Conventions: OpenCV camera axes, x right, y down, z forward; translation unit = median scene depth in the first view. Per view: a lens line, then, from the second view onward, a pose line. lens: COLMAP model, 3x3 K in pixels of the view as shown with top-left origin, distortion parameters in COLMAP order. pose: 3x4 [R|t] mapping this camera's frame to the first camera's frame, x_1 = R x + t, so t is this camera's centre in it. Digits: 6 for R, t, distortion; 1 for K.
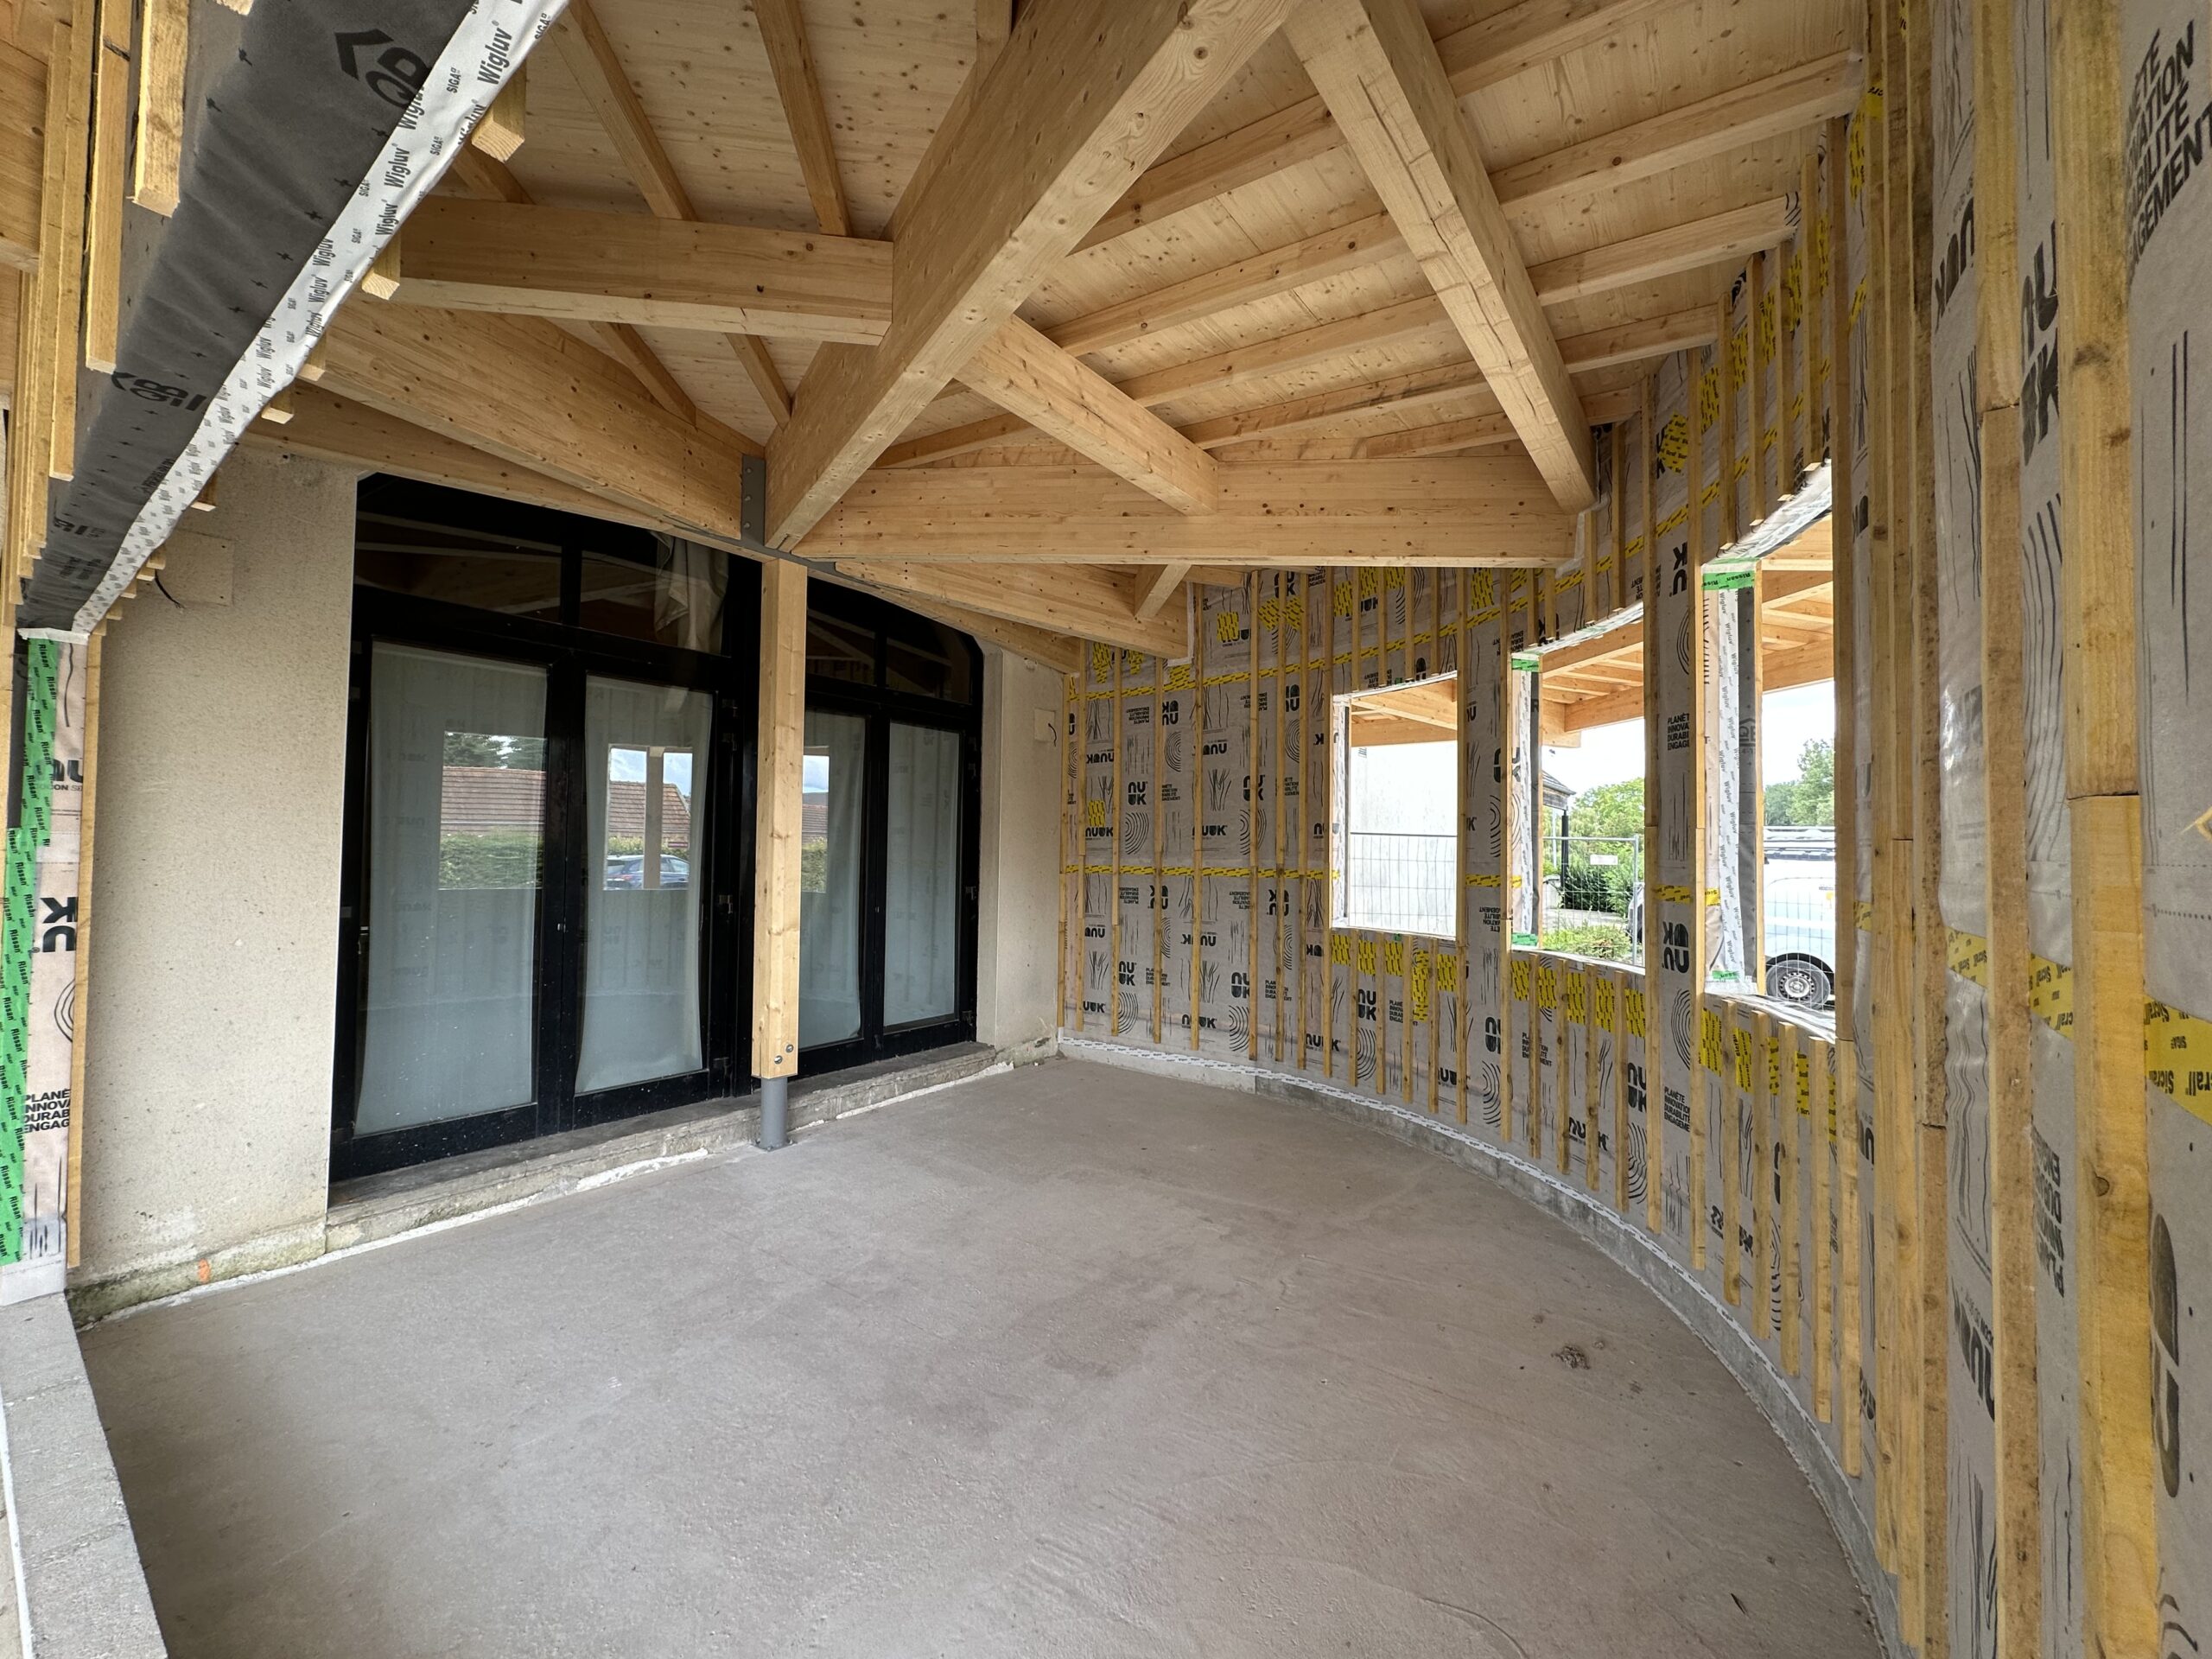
lens RADIAL K [[893.5, 0, 1103.4], [0, 893.5, 824.7], [0, 0, 1]] dist [-0.003641, -0.000060]
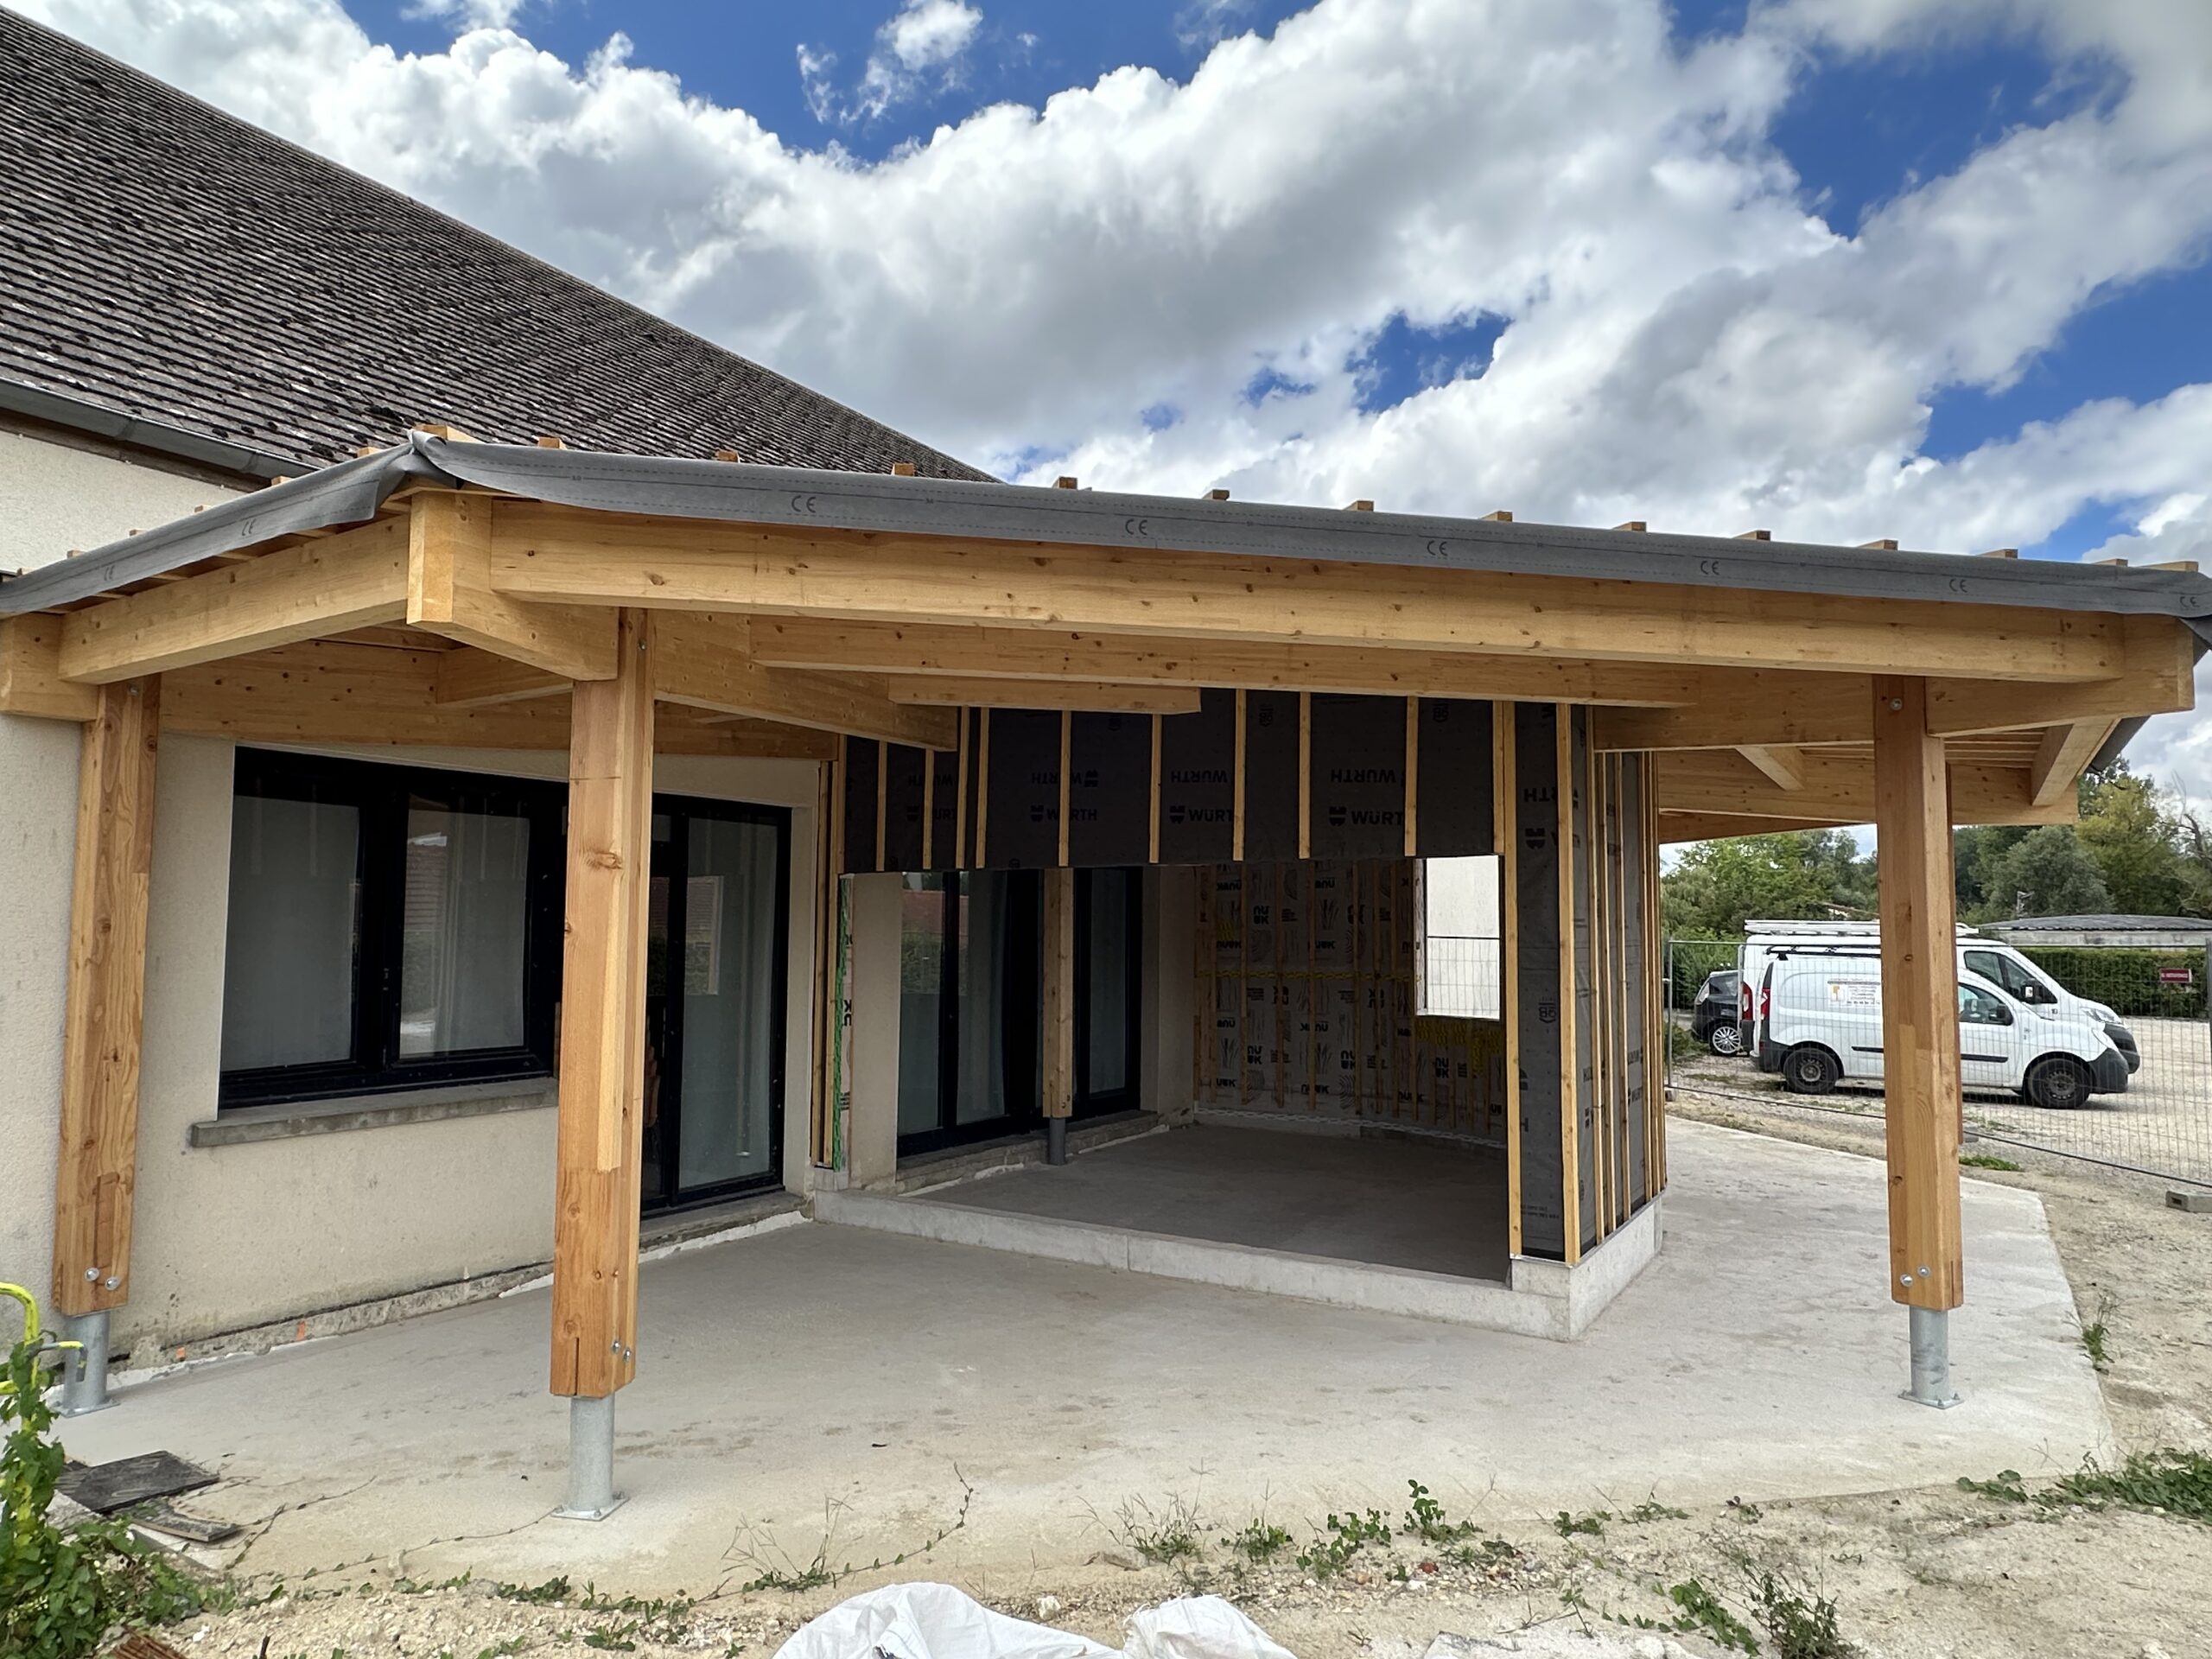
lens RADIAL K [[1339.9, 0, 1105.7], [0, 1339.9, 833.5], [0, 0, 1]] dist [0.003656, 0.000720]
pose [[0.997180, 0.000244, 0.075045, -0.362126], [0.002752, 0.999203, -0.039814, -0.082995], [-0.074995, 0.039909, 0.996385, -1.003262]]
